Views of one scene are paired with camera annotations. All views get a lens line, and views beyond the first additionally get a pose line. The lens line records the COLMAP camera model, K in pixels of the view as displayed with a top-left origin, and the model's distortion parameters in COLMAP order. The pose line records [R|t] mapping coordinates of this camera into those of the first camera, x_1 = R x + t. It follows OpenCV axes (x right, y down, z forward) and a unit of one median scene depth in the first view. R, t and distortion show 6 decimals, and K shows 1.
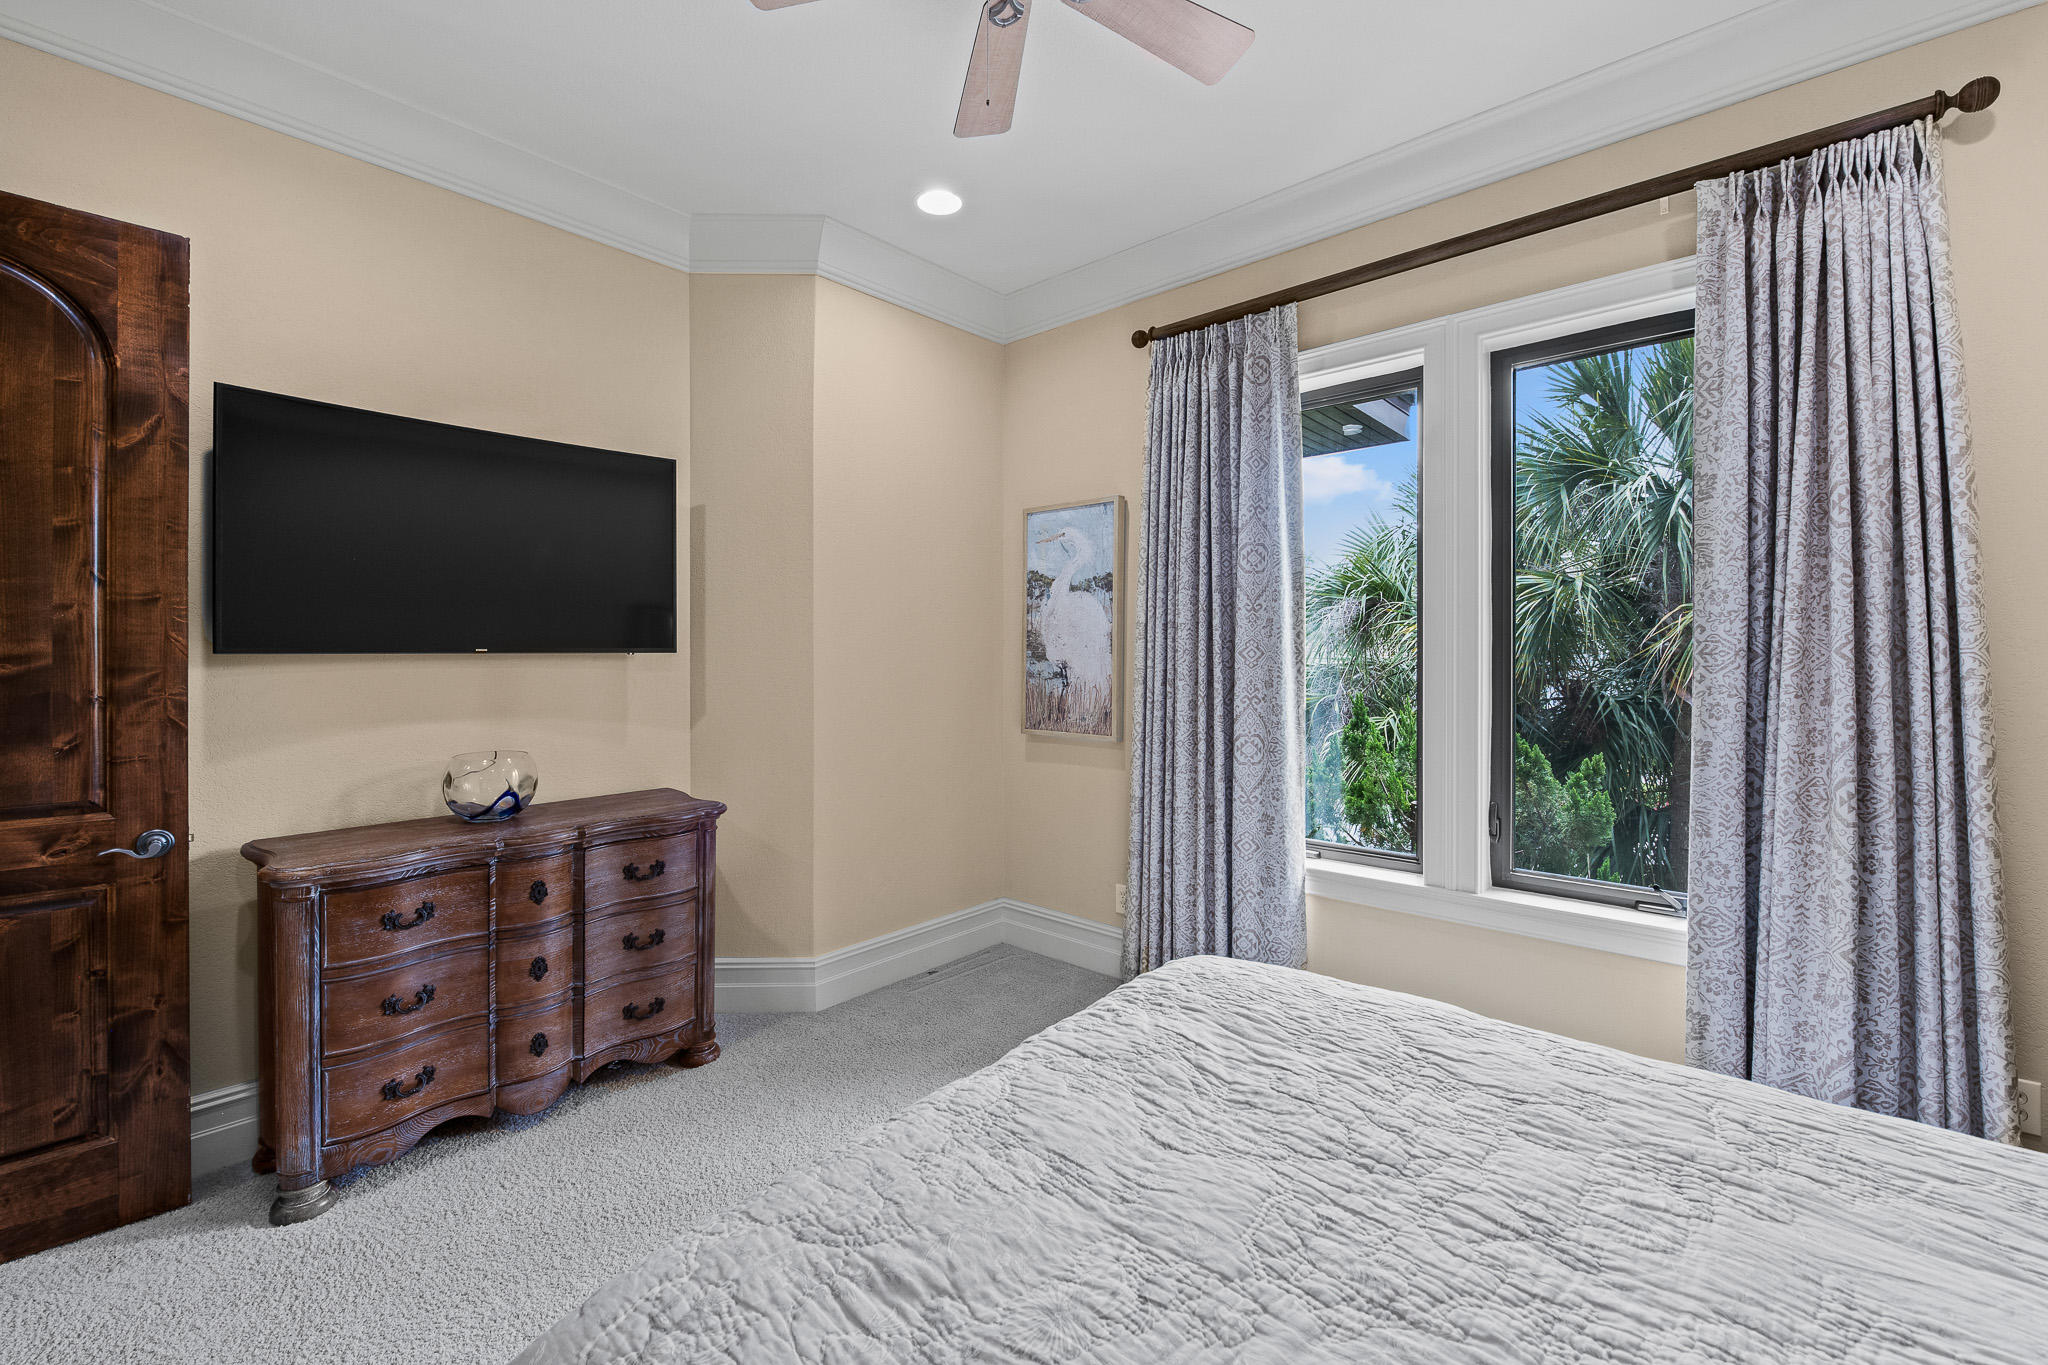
lens RADIAL K [[853.4, 0, 1025.0], [0, 853.4, 652.9], [0, 0, 1]] dist [0.000141, -0.000176]
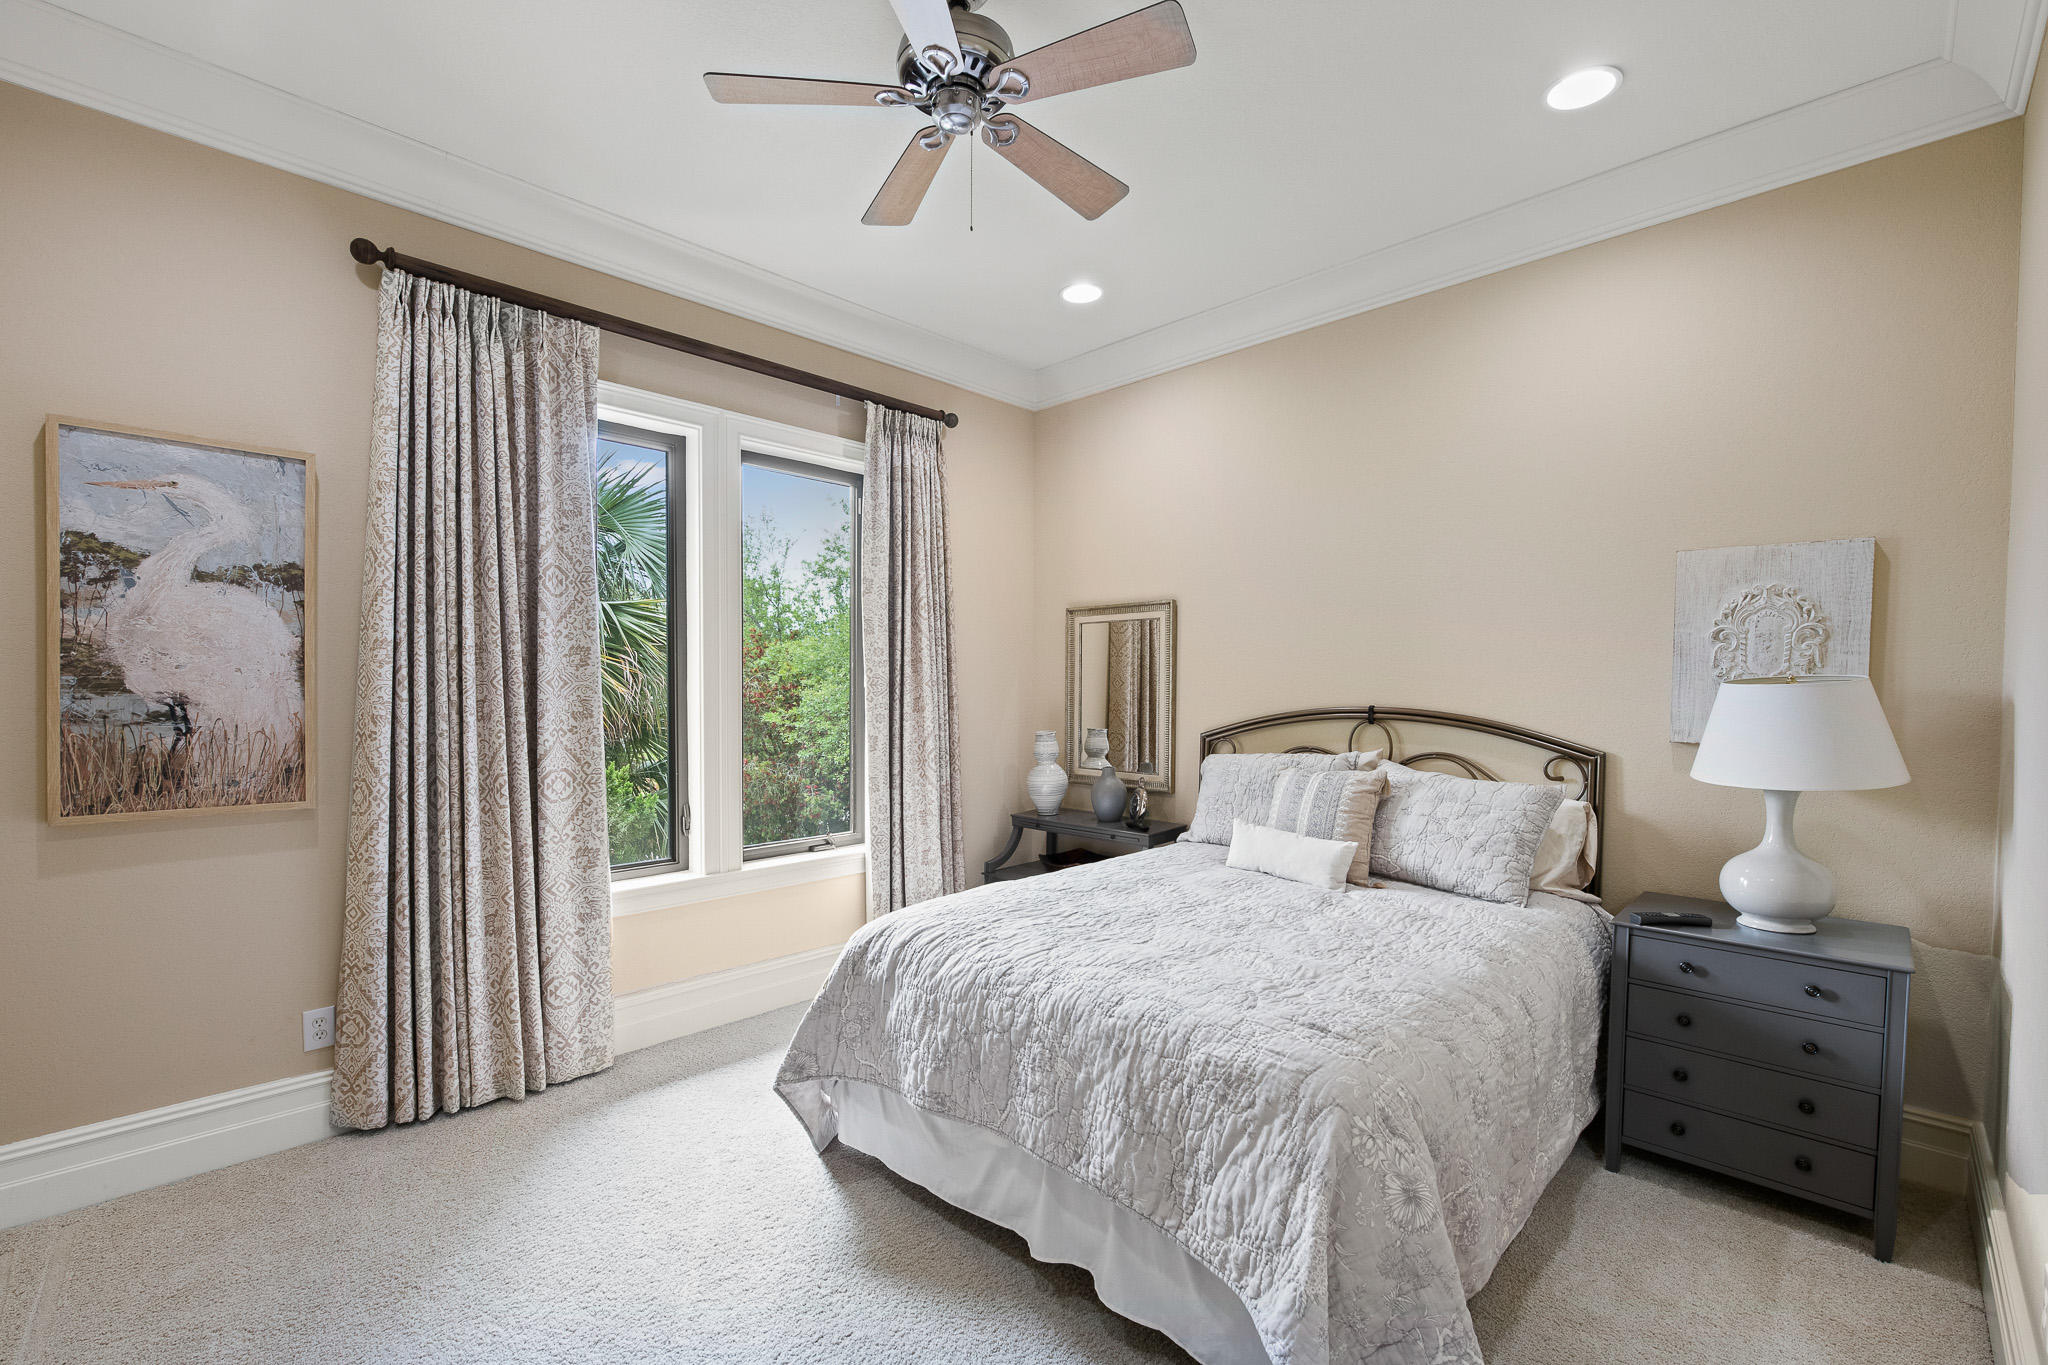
lens RADIAL K [[881.4, 0, 1024.6], [0, 881.4, 719.3], [0, 0, 1]] dist [-0.000733, -0.000216]
pose [[0.047770, -0.035782, 0.998217, -0.670087], [-0.003109, 0.999348, 0.035971, 0.004373], [-0.998854, -0.004822, 0.047627, 0.440510]]
